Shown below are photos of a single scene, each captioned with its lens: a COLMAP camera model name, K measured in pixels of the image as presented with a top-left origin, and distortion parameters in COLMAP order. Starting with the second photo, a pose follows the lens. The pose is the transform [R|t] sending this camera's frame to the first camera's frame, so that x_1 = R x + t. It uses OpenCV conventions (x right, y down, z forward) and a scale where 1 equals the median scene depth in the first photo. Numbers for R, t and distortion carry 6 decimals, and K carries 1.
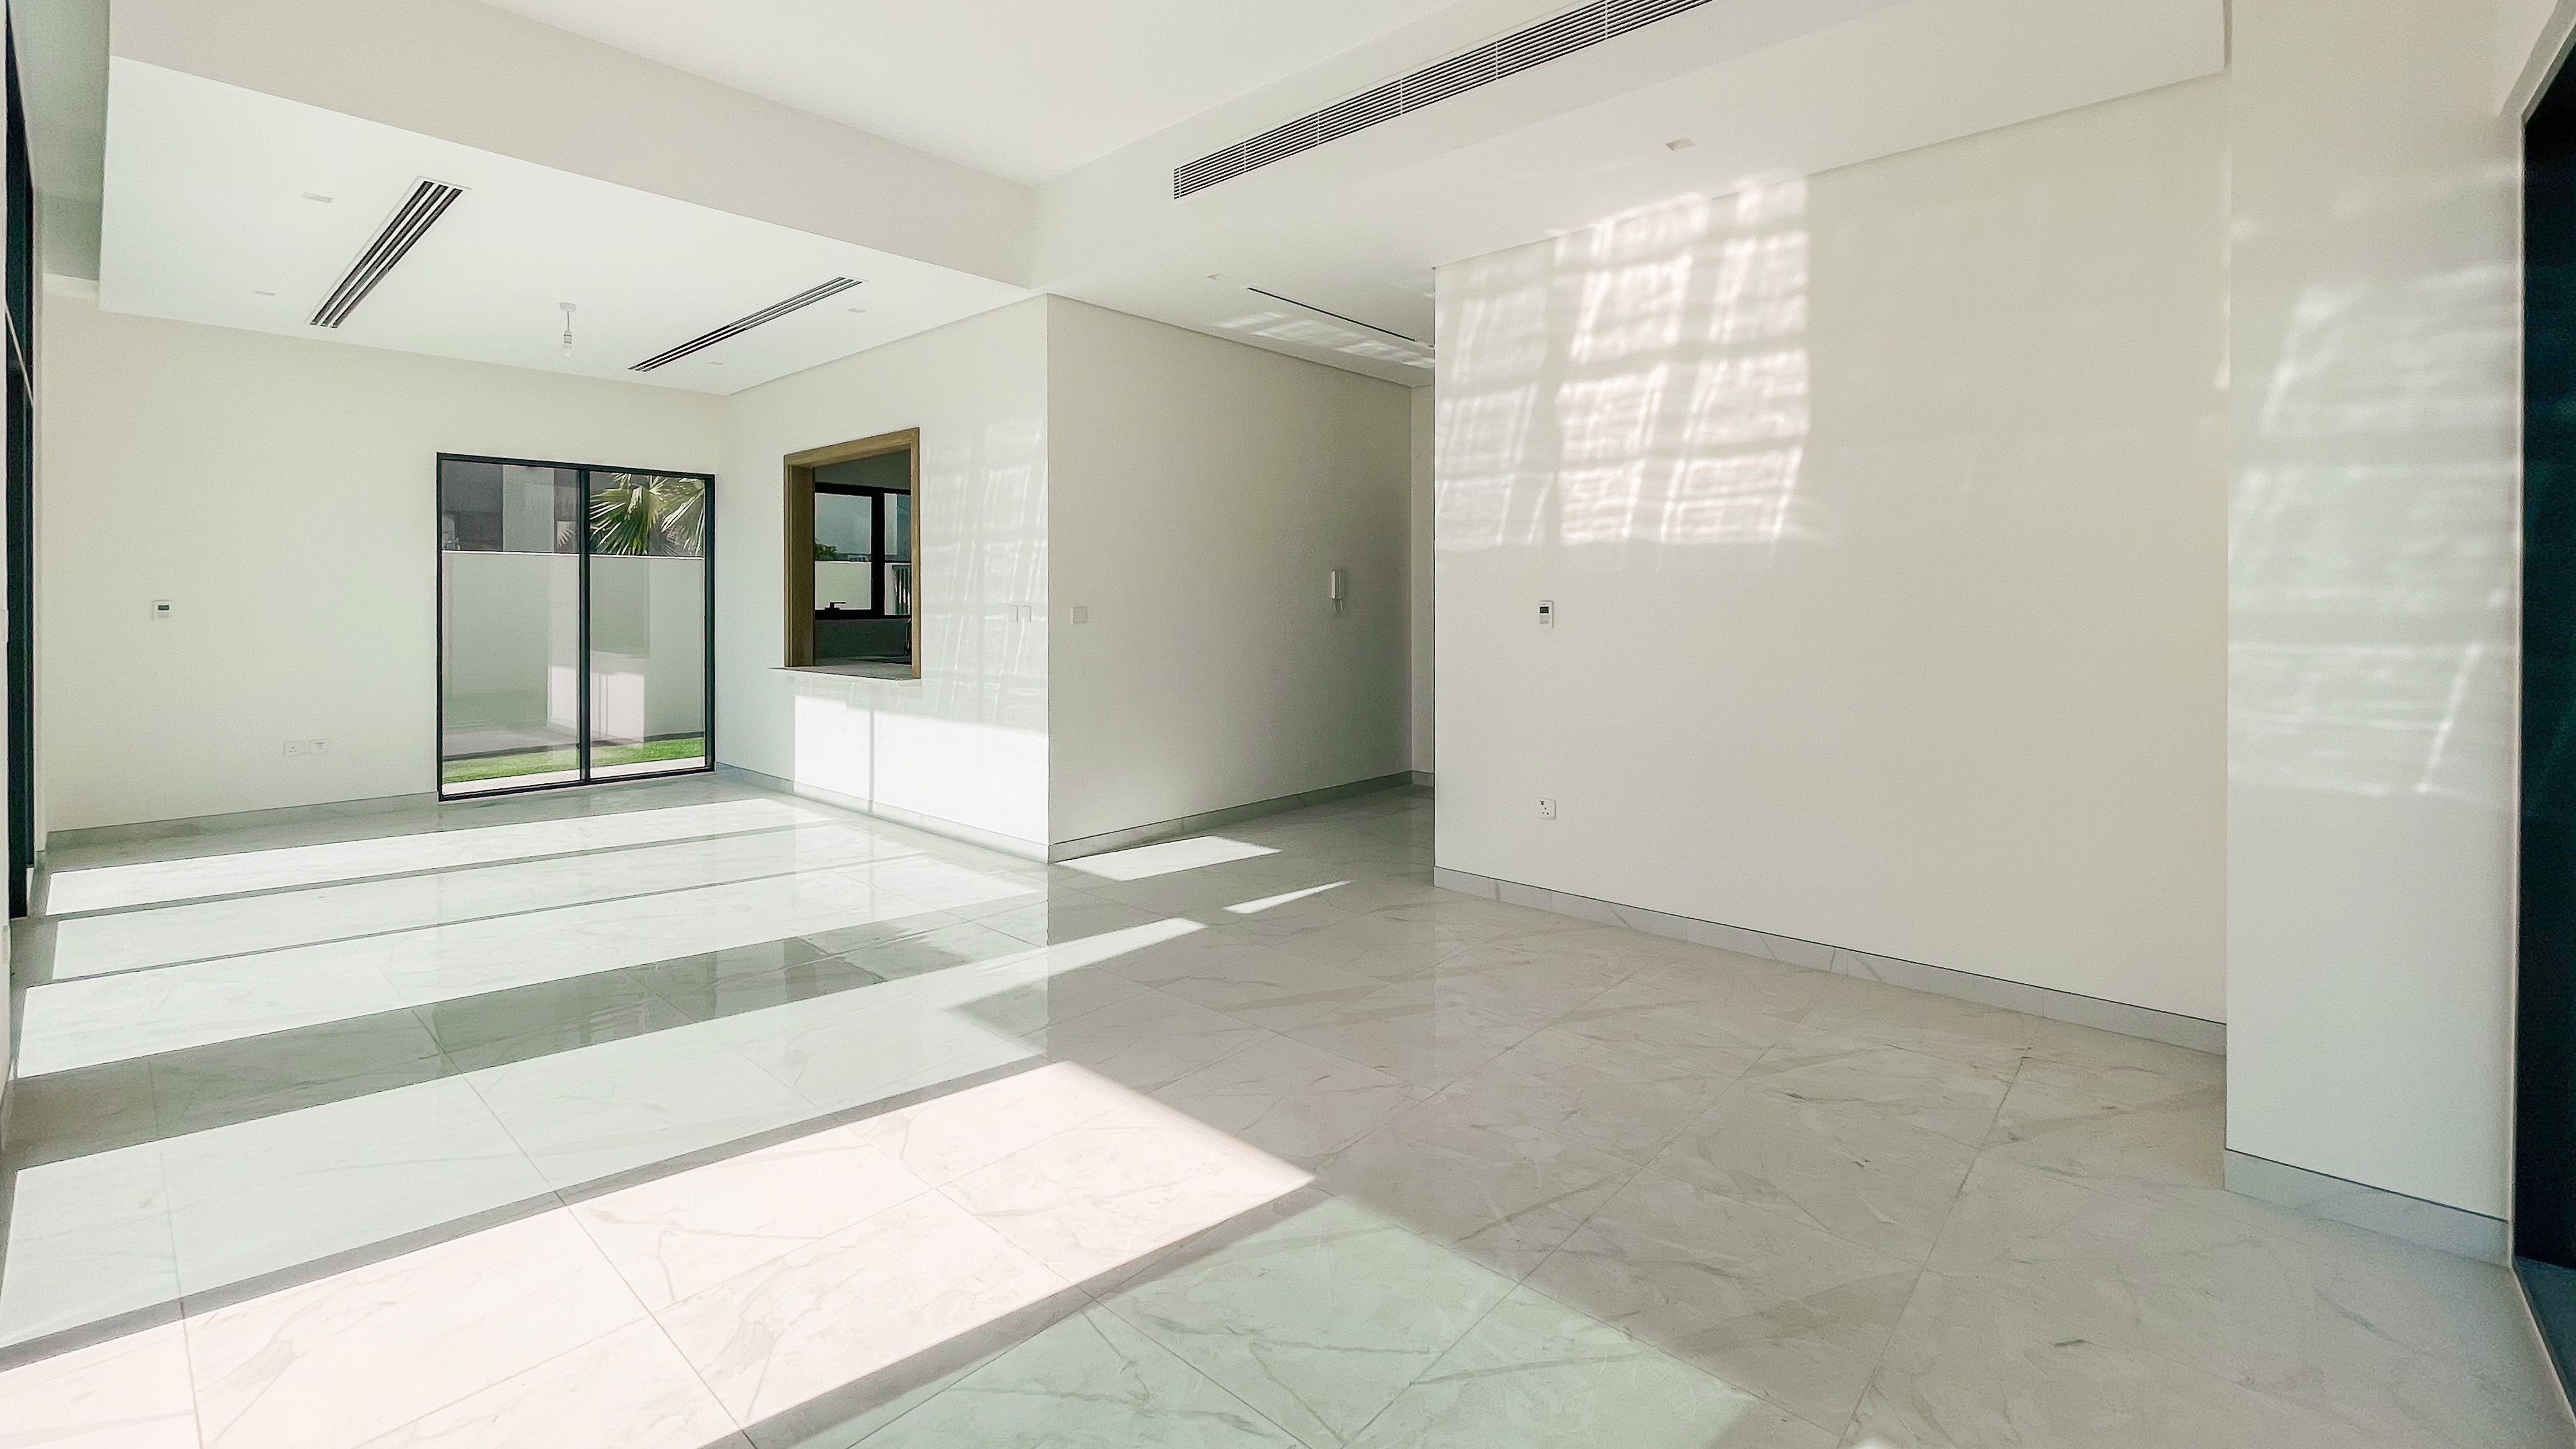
lens RADIAL K [[1057.4, 0, 1302.1], [0, 1057.4, 742.7], [0, 0, 1]] dist [0.003755, -0.000055]
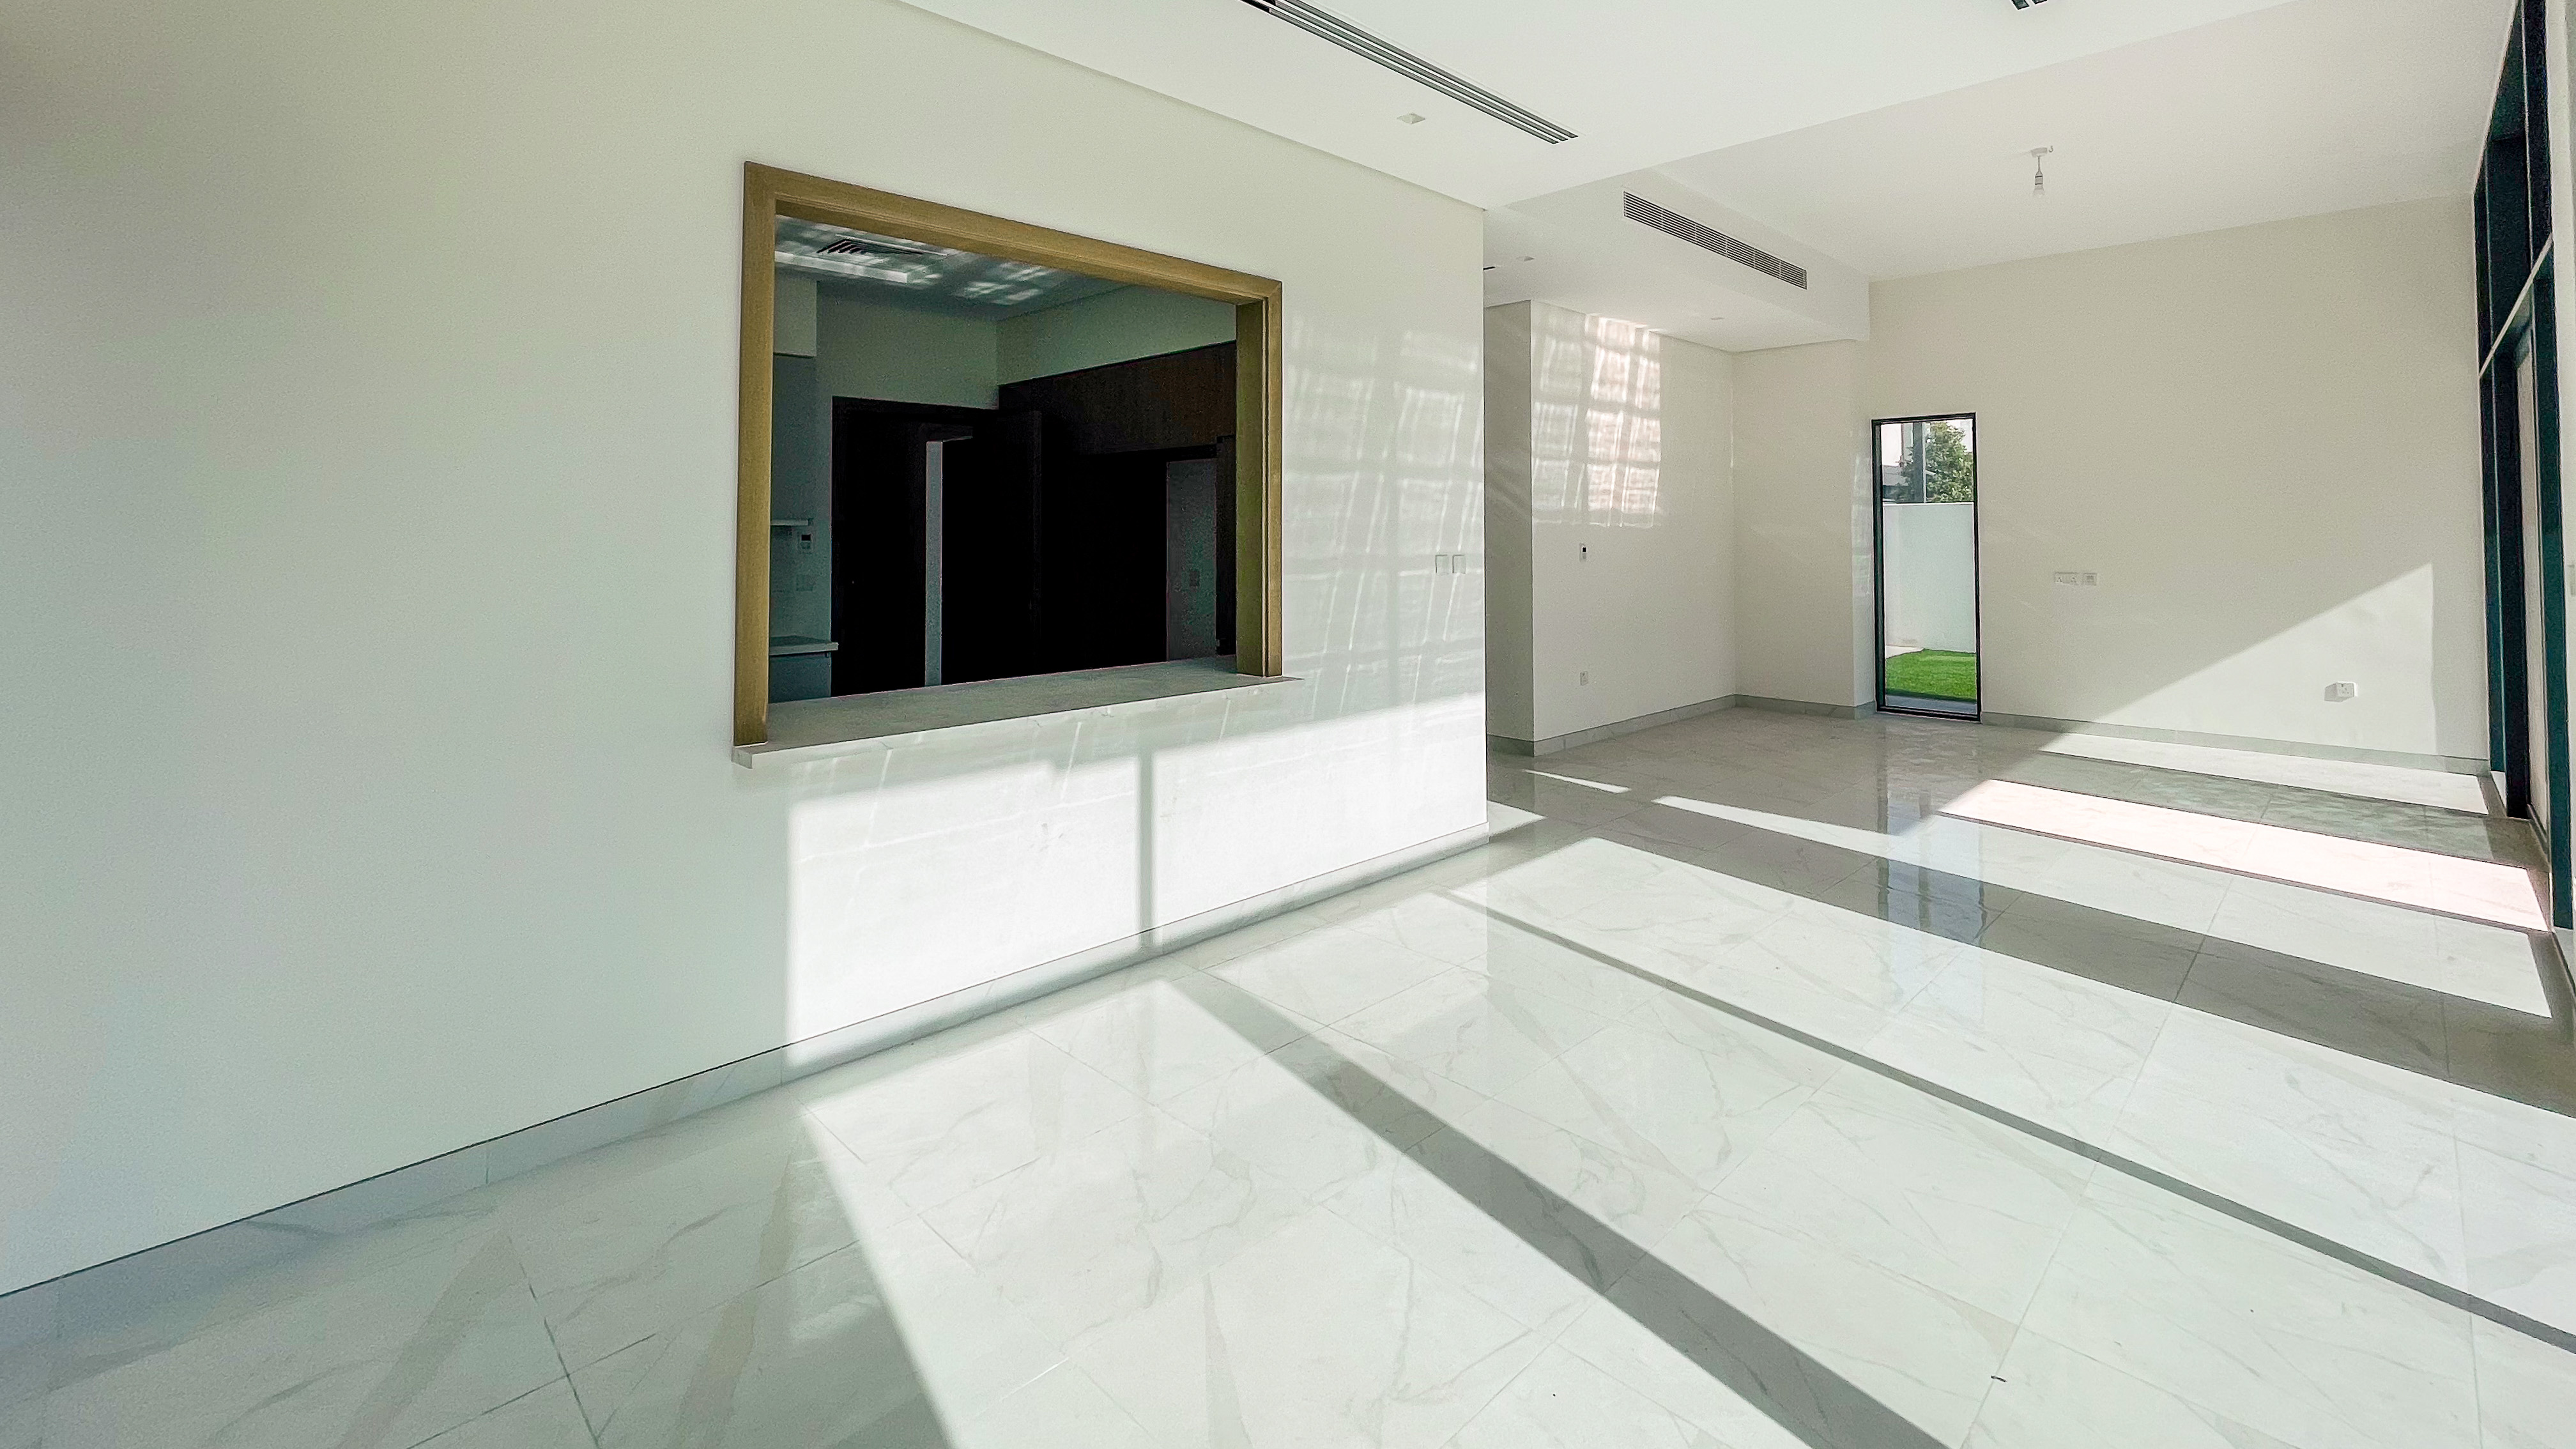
lens RADIAL K [[1057.4, 0, 1301.0], [0, 1057.4, 700.4], [0, 0, 1]] dist [0.003755, -0.000055]
pose [[0.078559, -0.155902, 0.984644, -1.378105], [0.134182, 0.980362, 0.144519, -0.187477], [-0.987838, 0.120768, 0.097935, 1.267298]]
